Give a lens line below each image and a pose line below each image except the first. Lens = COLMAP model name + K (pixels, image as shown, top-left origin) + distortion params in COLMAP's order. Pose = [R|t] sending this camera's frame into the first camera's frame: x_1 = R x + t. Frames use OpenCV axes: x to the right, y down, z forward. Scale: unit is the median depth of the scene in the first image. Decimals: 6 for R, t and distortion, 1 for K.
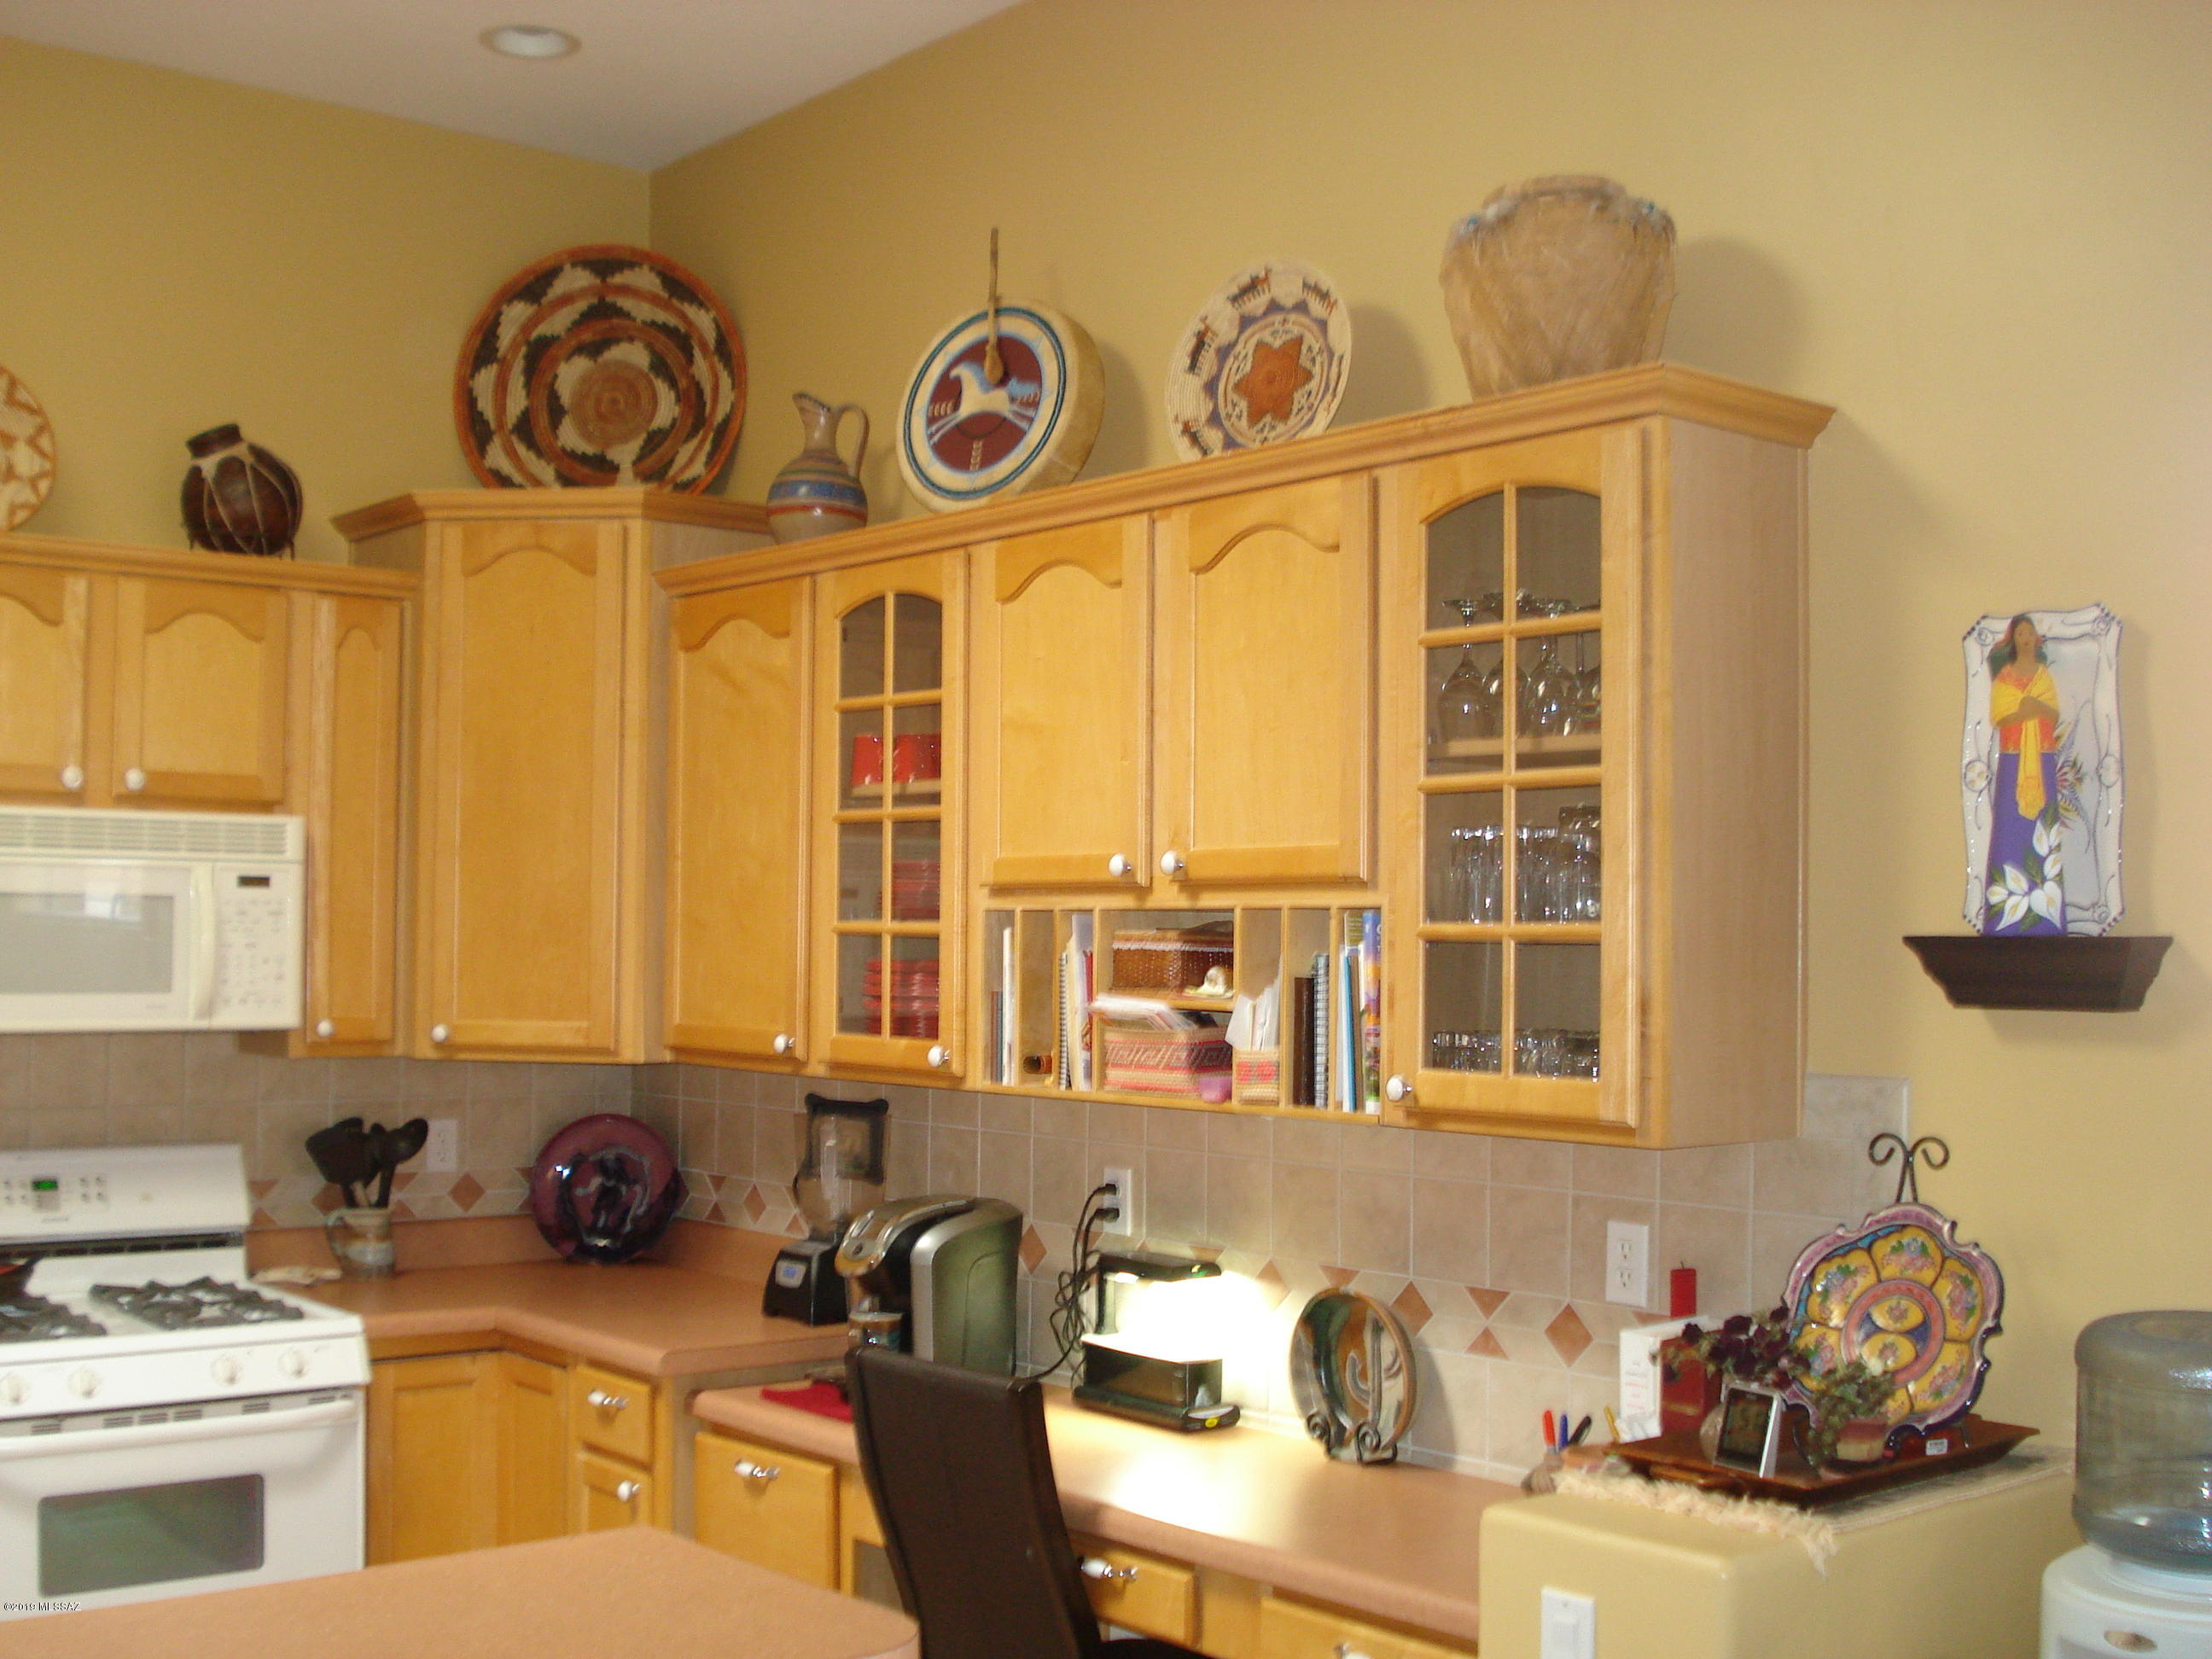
lens RADIAL K [[2518.8, 0, 1096.1], [0, 2518.8, 833.2], [0, 0, 1]] dist [-0.102467, 0.000000]
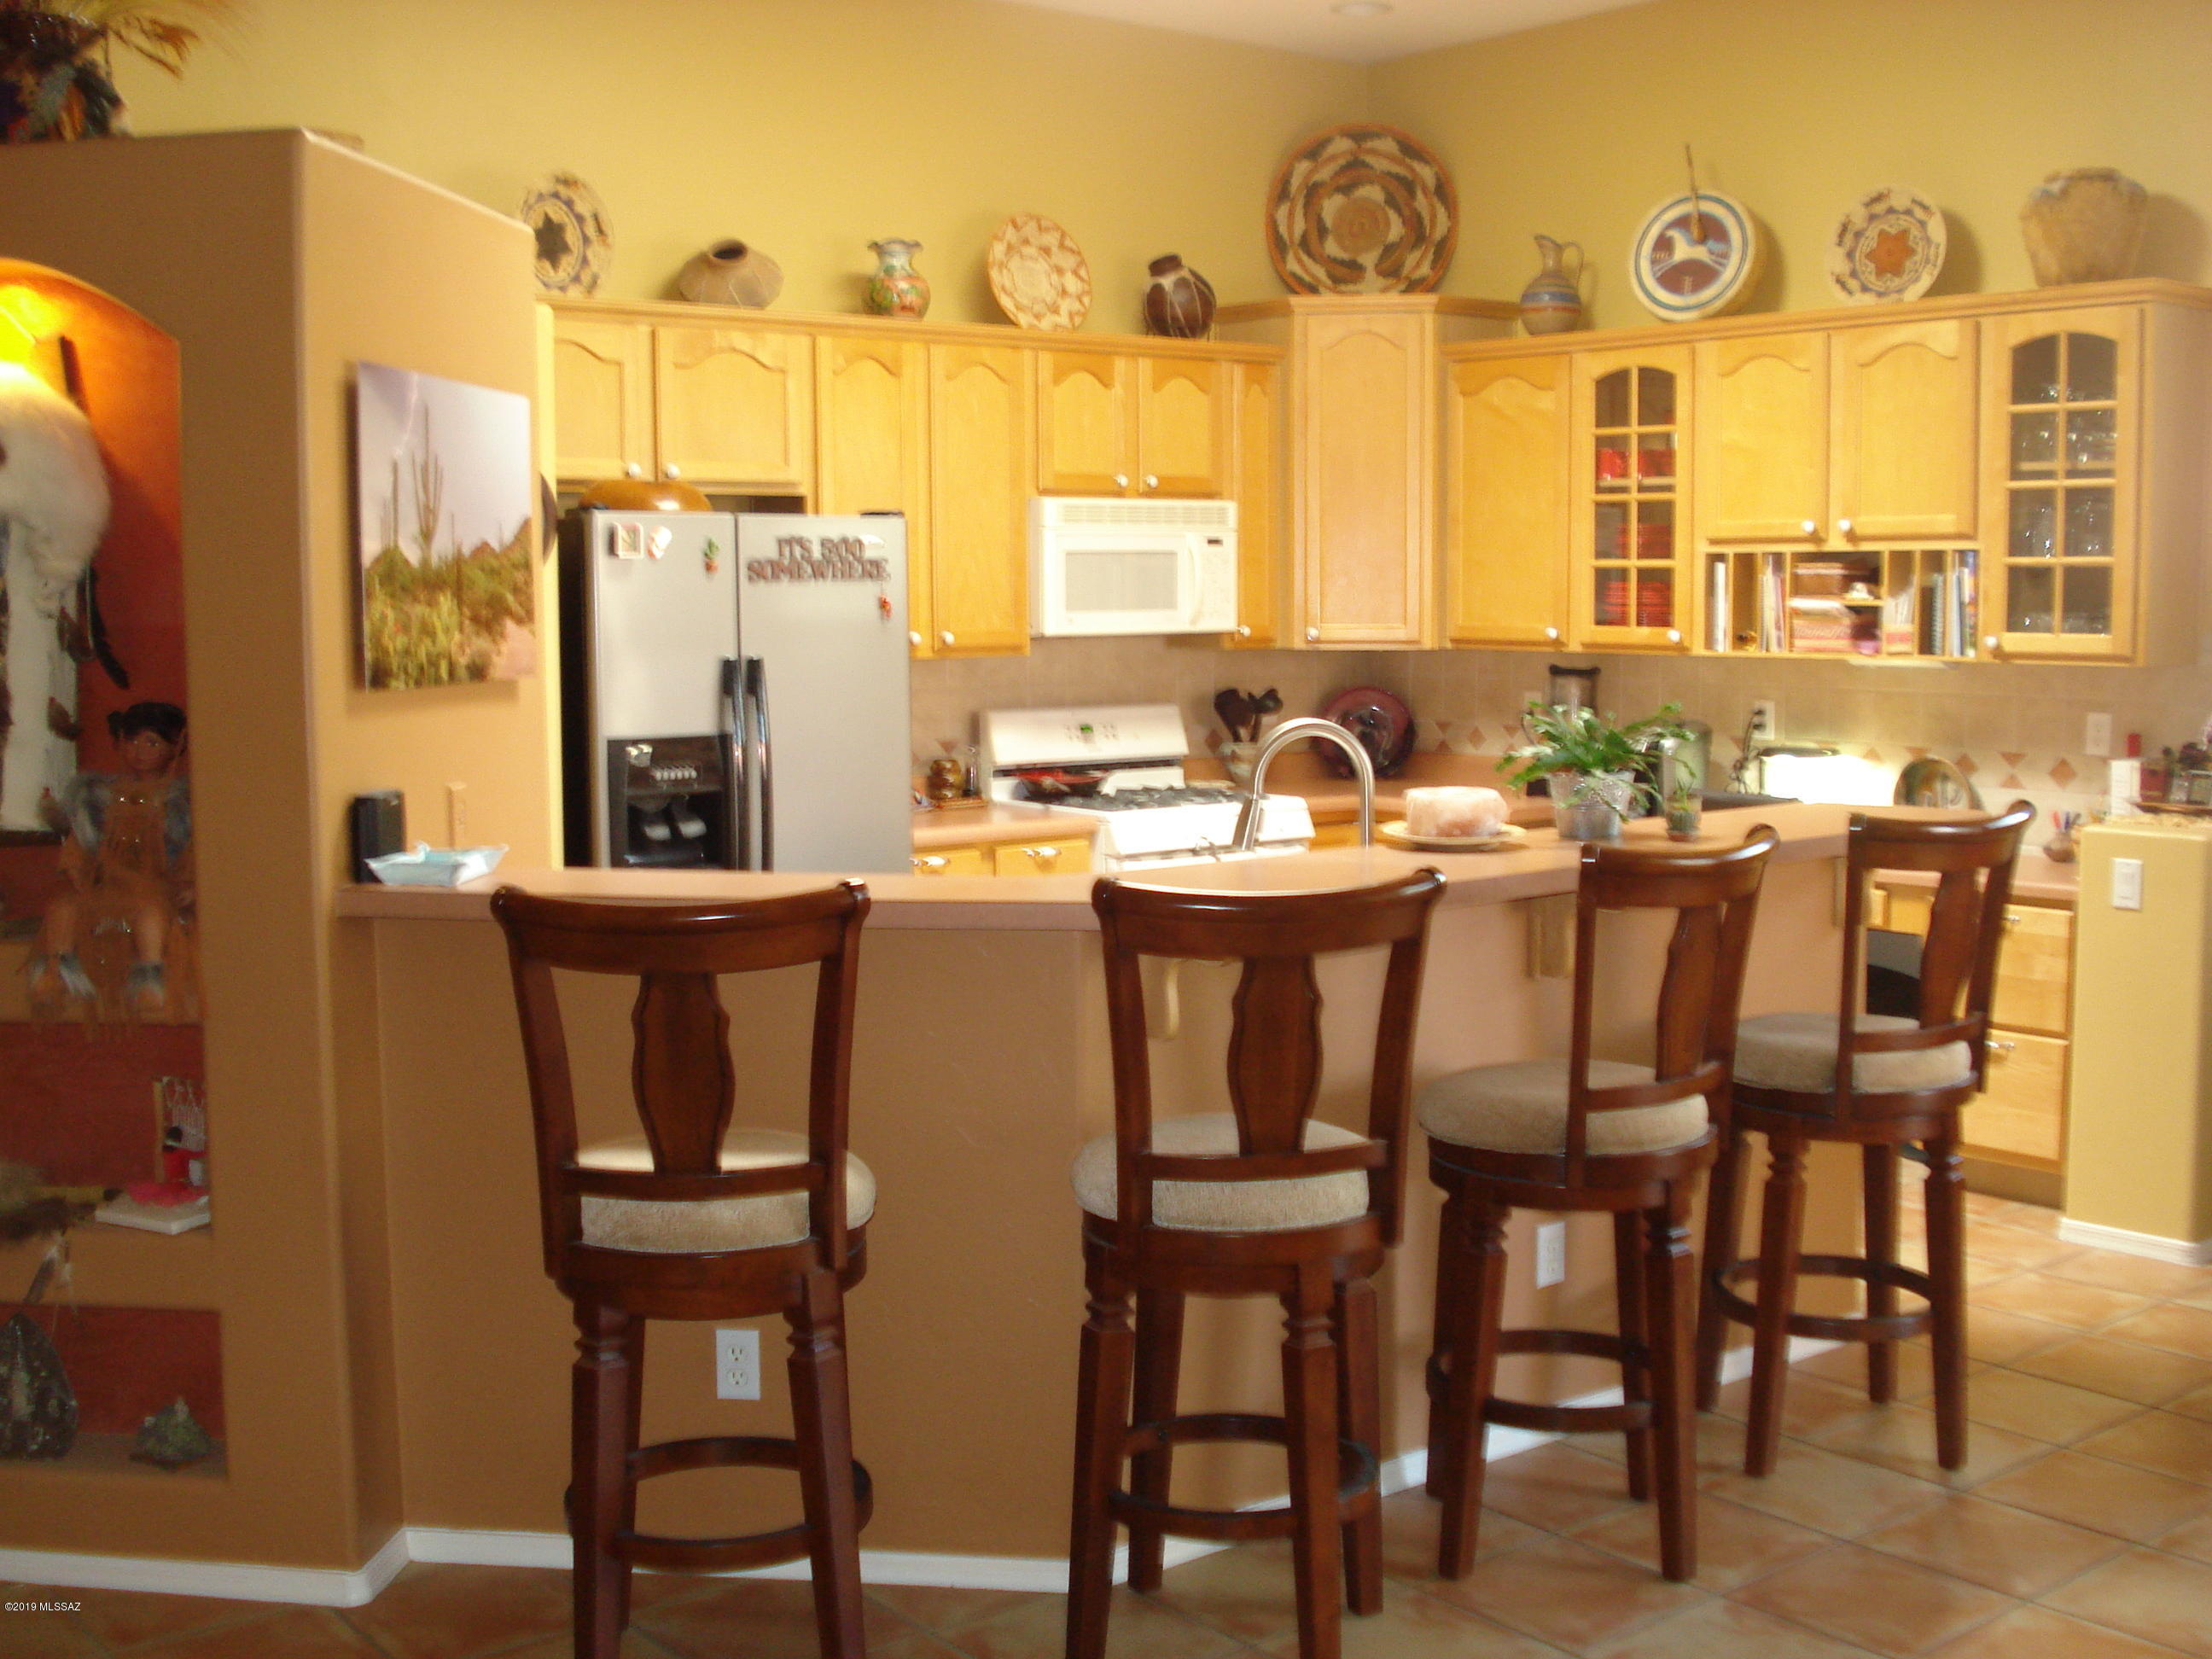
lens RADIAL K [[2518.8, 0, 1096.1], [0, 2518.8, 841.7], [0, 0, 1]] dist [-0.102467, 0.000000]
pose [[0.999639, -0.014183, -0.022838, -0.464373], [0.017317, 0.989509, 0.143433, -0.029398], [0.020564, -0.143776, 0.989397, -0.821704]]
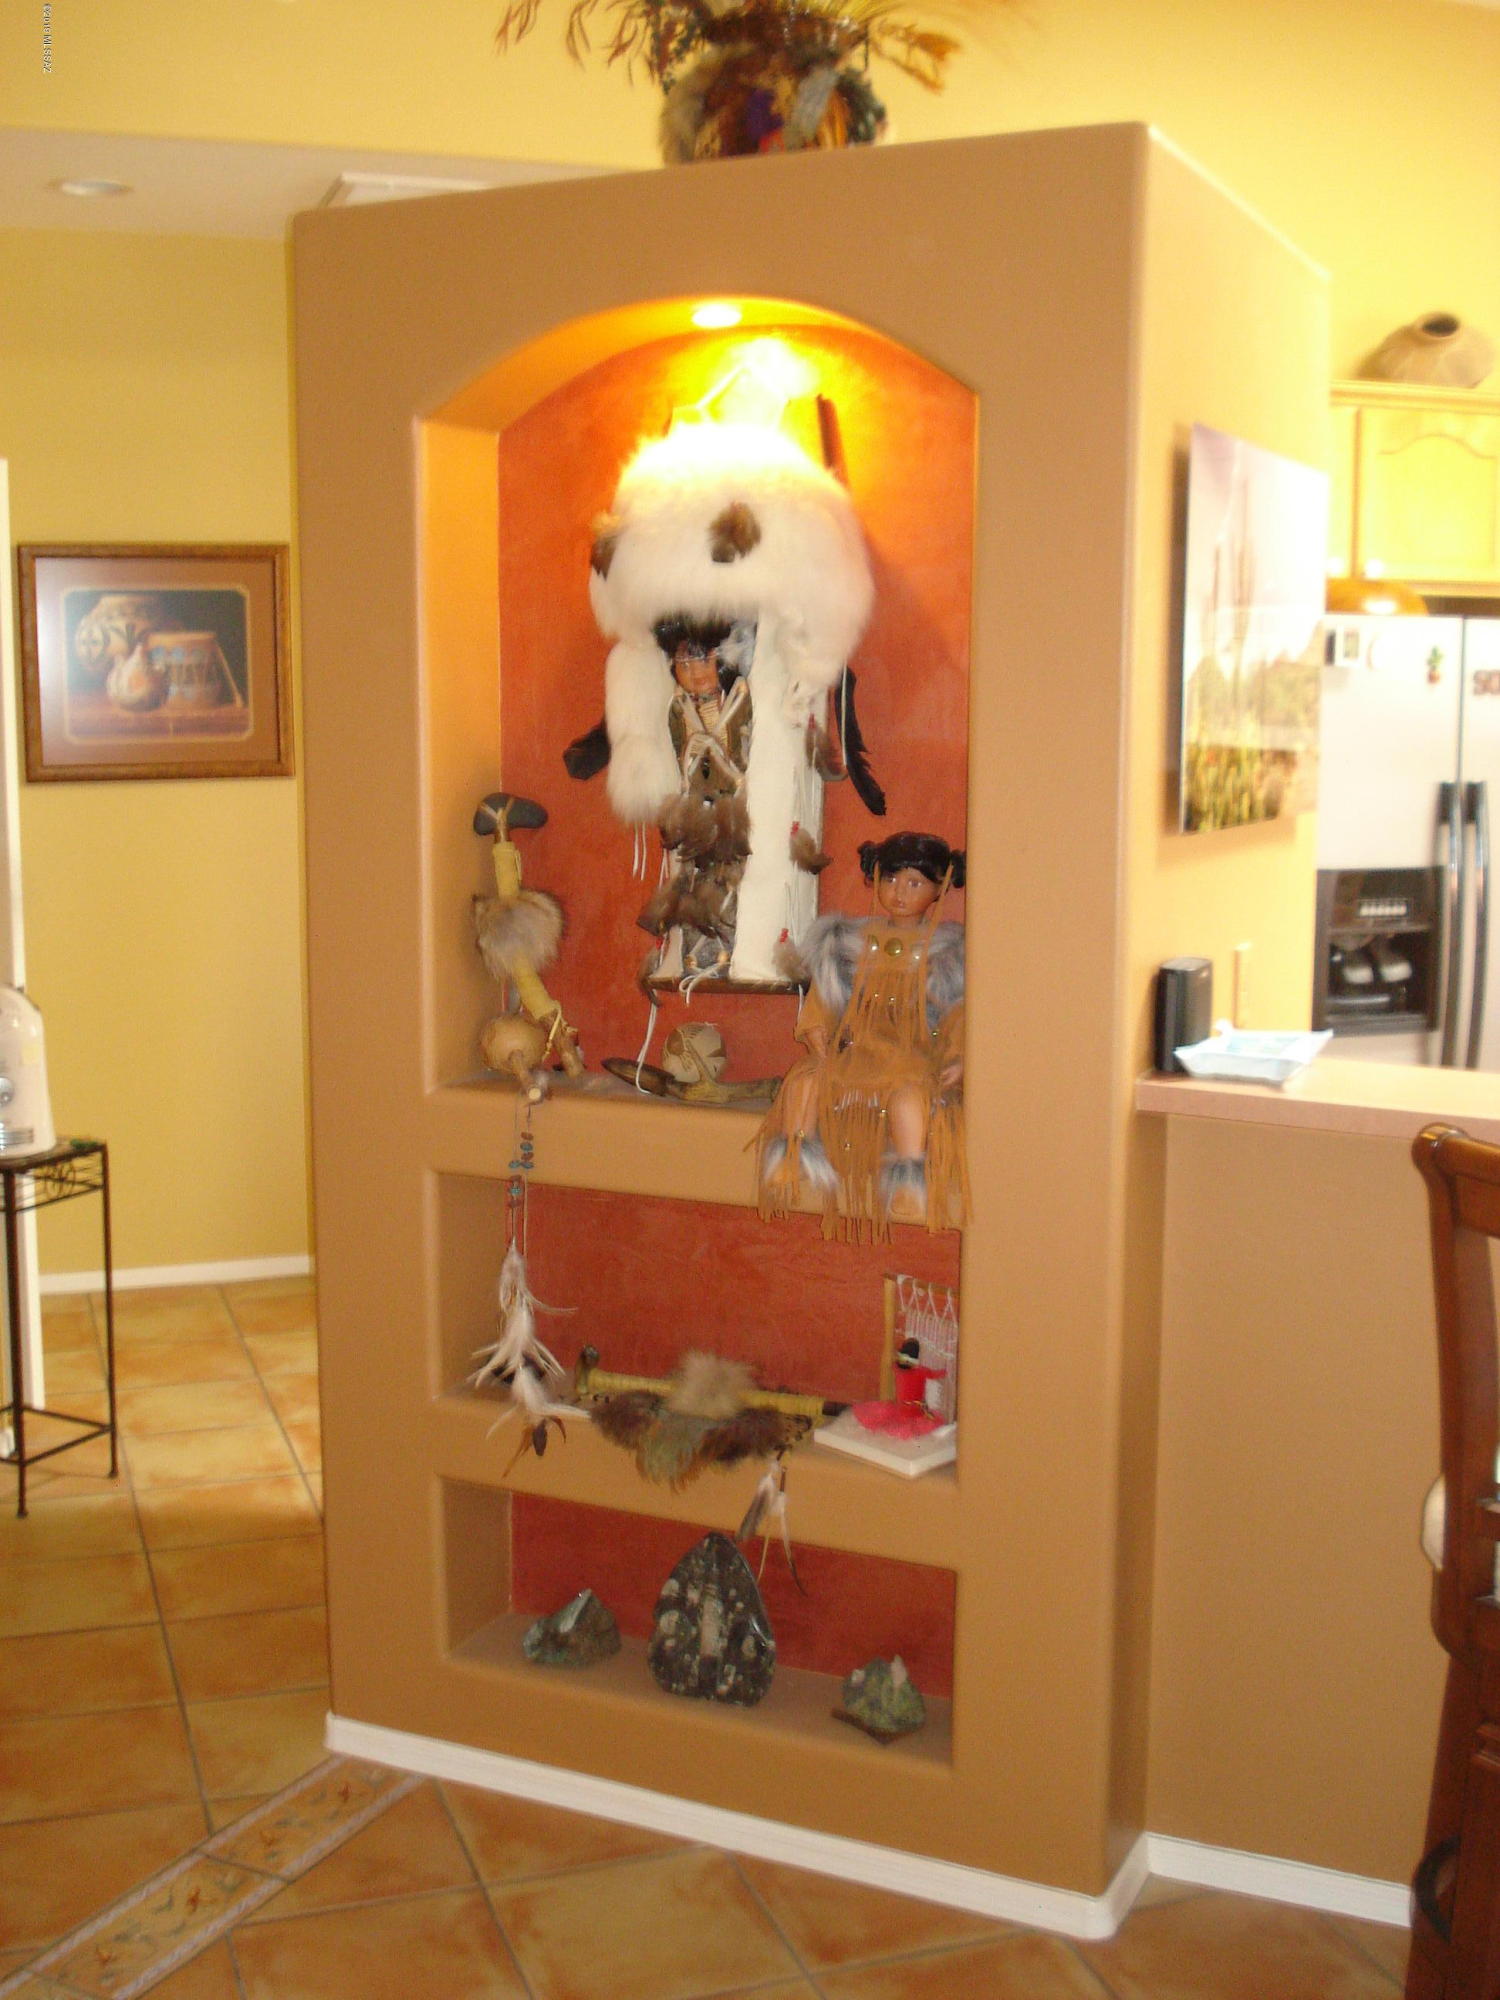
lens RADIAL K [[2277.4, 0, 765.8], [0, 2277.4, 1018.0], [0, 0, 1]] dist [-0.102467, 0.000000]
pose [[0.940198, 0.050930, -0.336798, -0.660762], [0.013555, 0.982382, 0.186393, -0.031141], [0.340358, -0.179812, 0.922943, -0.554503]]
